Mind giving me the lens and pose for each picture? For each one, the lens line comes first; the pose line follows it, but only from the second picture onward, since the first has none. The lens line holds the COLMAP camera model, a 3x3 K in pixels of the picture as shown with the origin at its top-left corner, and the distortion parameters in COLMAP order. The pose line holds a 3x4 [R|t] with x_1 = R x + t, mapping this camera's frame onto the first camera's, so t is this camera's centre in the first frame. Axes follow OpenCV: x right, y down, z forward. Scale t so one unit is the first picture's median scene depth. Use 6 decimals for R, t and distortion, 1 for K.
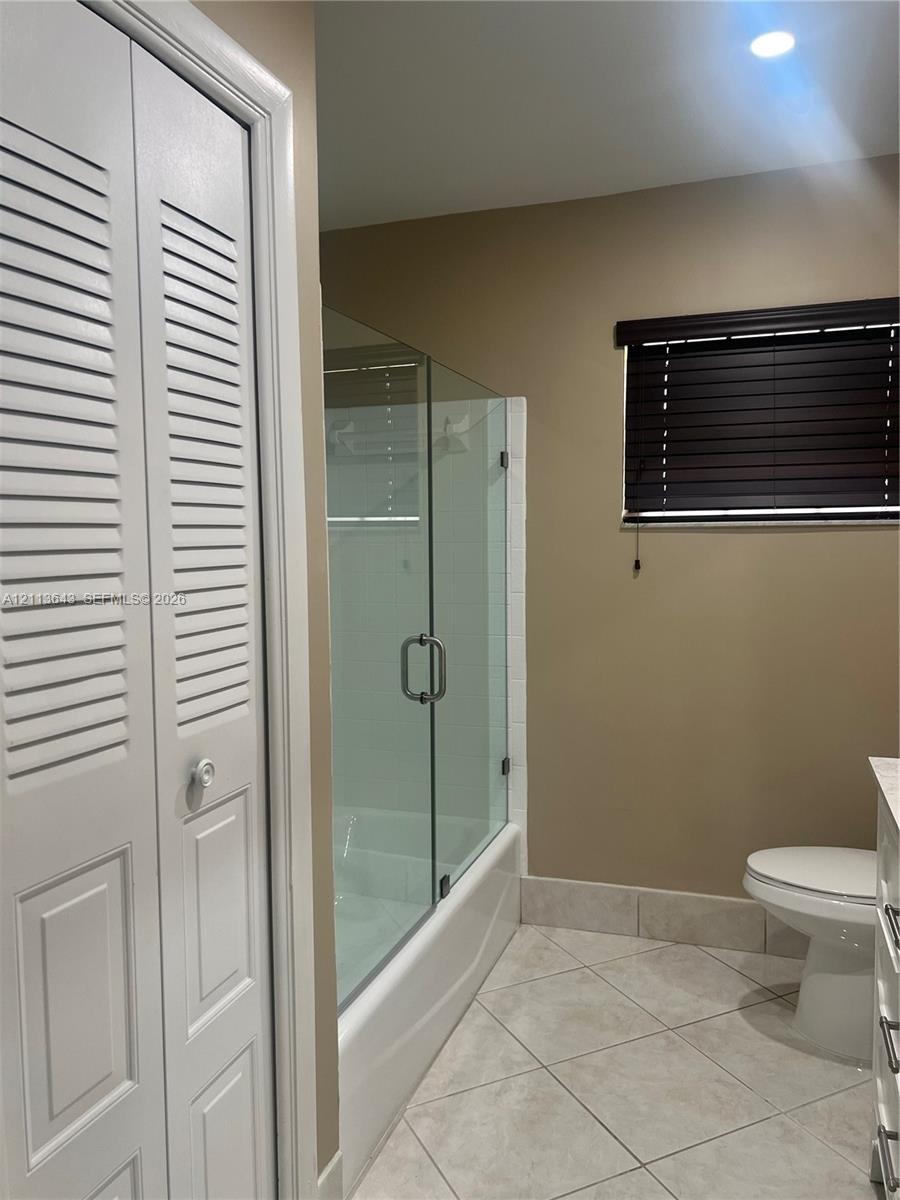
lens RADIAL K [[898.2, 0, 440.4], [0, 898.2, 608.8], [0, 0, 1]] dist [0.027924, -0.033386]
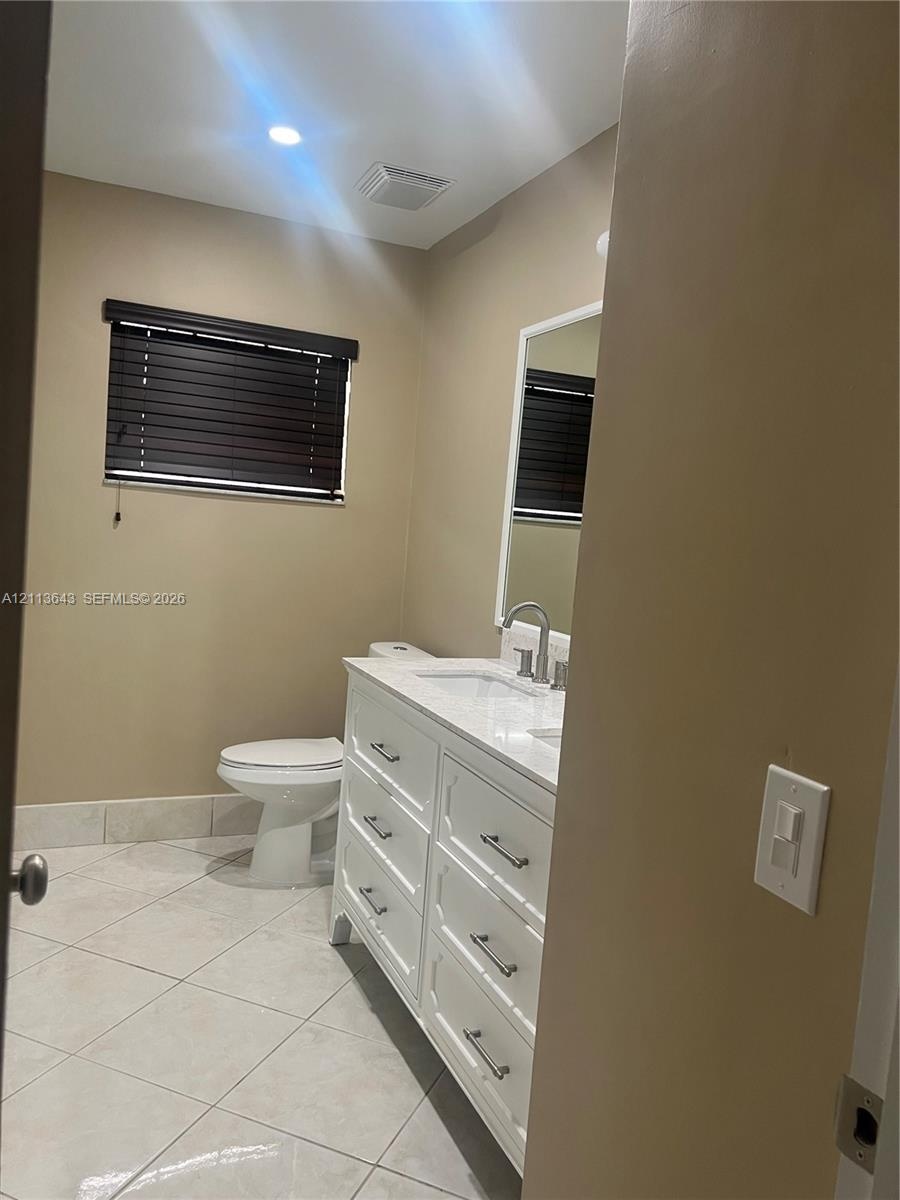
lens RADIAL K [[898.2, 0, 448.1], [0, 898.2, 598.2], [0, 0, 1]] dist [0.027924, -0.033386]
pose [[0.730587, 0.014620, 0.682663, -0.251084], [-0.031134, 0.999444, 0.011916, 0.027379], [-0.682109, -0.029960, 0.730636, -0.121063]]
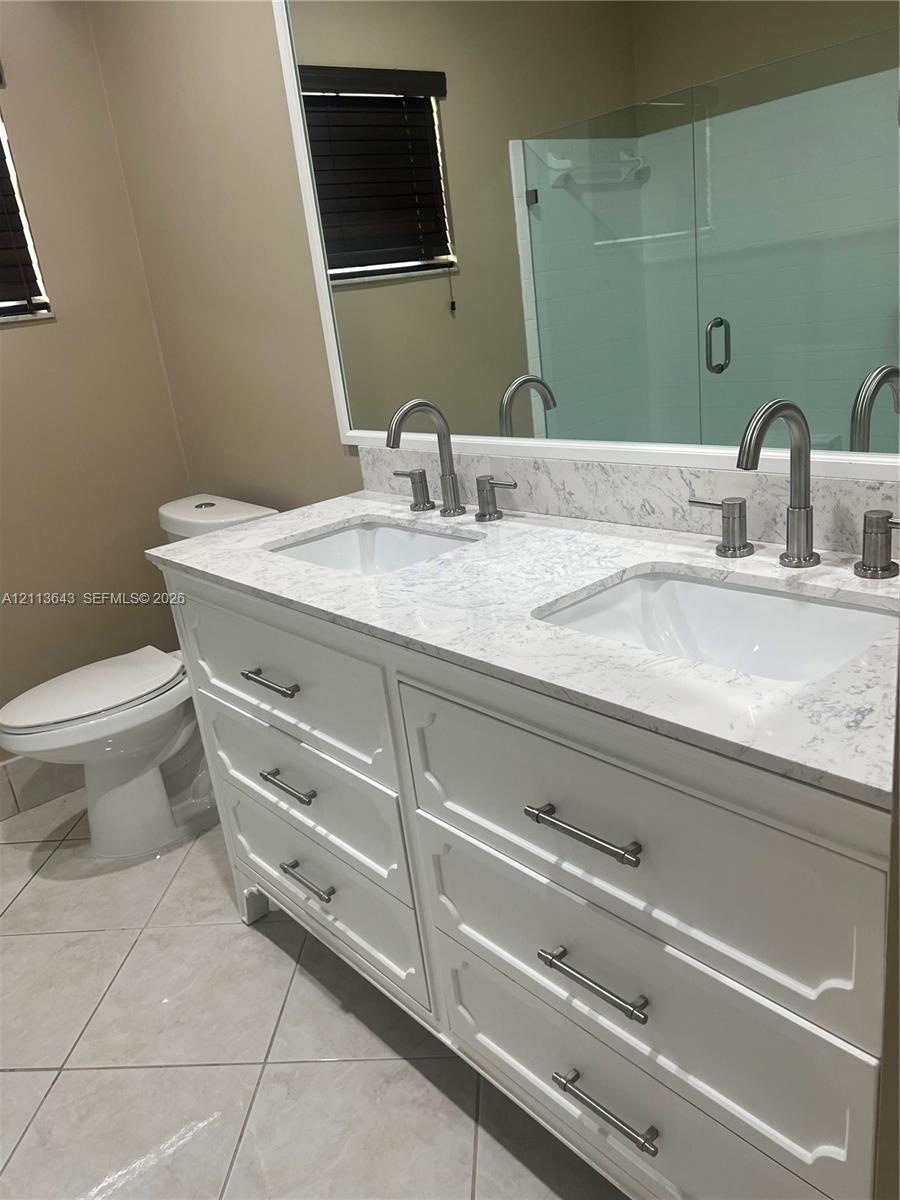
lens RADIAL K [[898.2, 0, 443.3], [0, 898.2, 616.9], [0, 0, 1]] dist [0.027924, -0.033386]
pose [[0.494830, -0.331262, 0.803373, -0.100215], [0.181081, 0.943503, 0.277508, 0.013738], [-0.849914, 0.008157, 0.526859, 0.138285]]
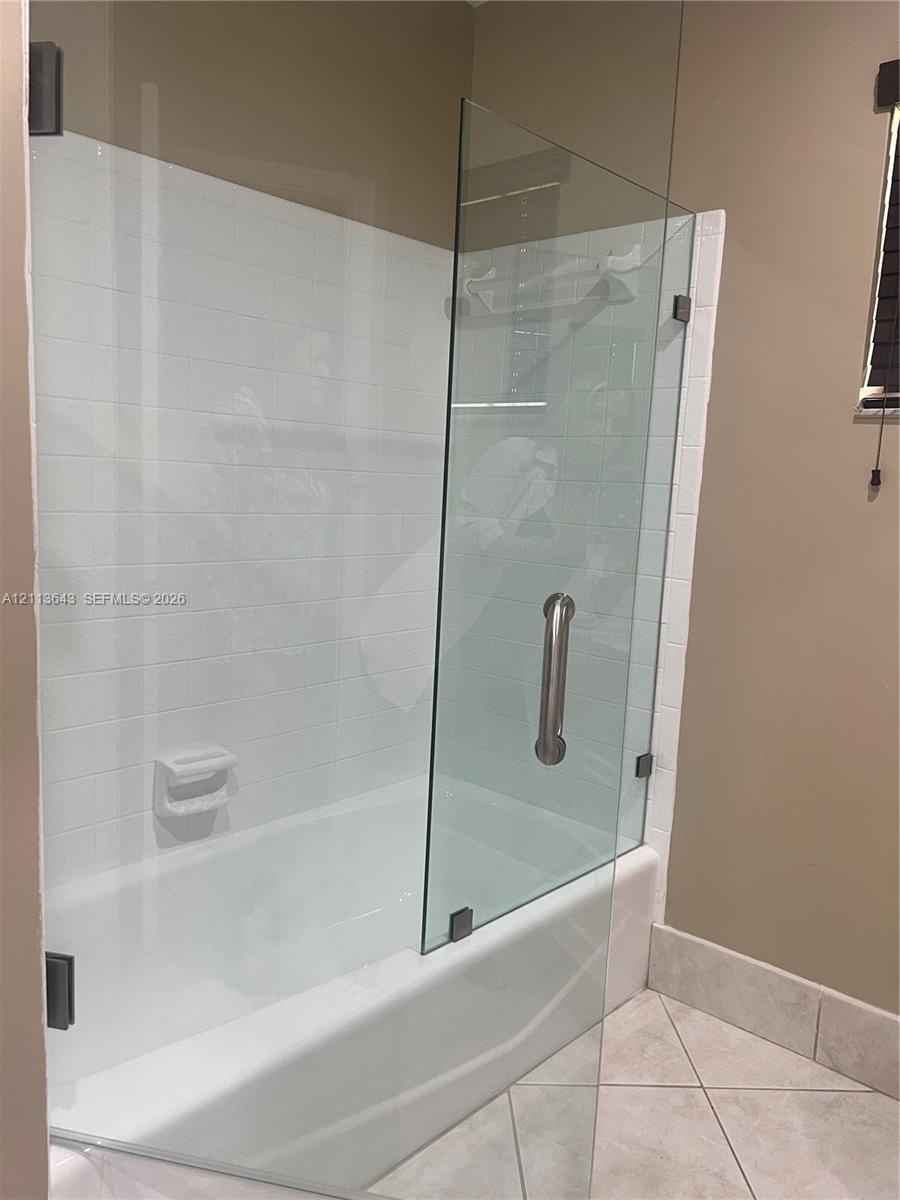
lens RADIAL K [[898.2, 0, 448.1], [0, 898.2, 615.4], [0, 0, 1]] dist [0.027924, -0.033386]
pose [[0.915099, 0.111148, -0.387608, 0.199870], [-0.084515, 0.992777, 0.085152, 0.014913], [0.394273, -0.045163, 0.917883, 0.325063]]
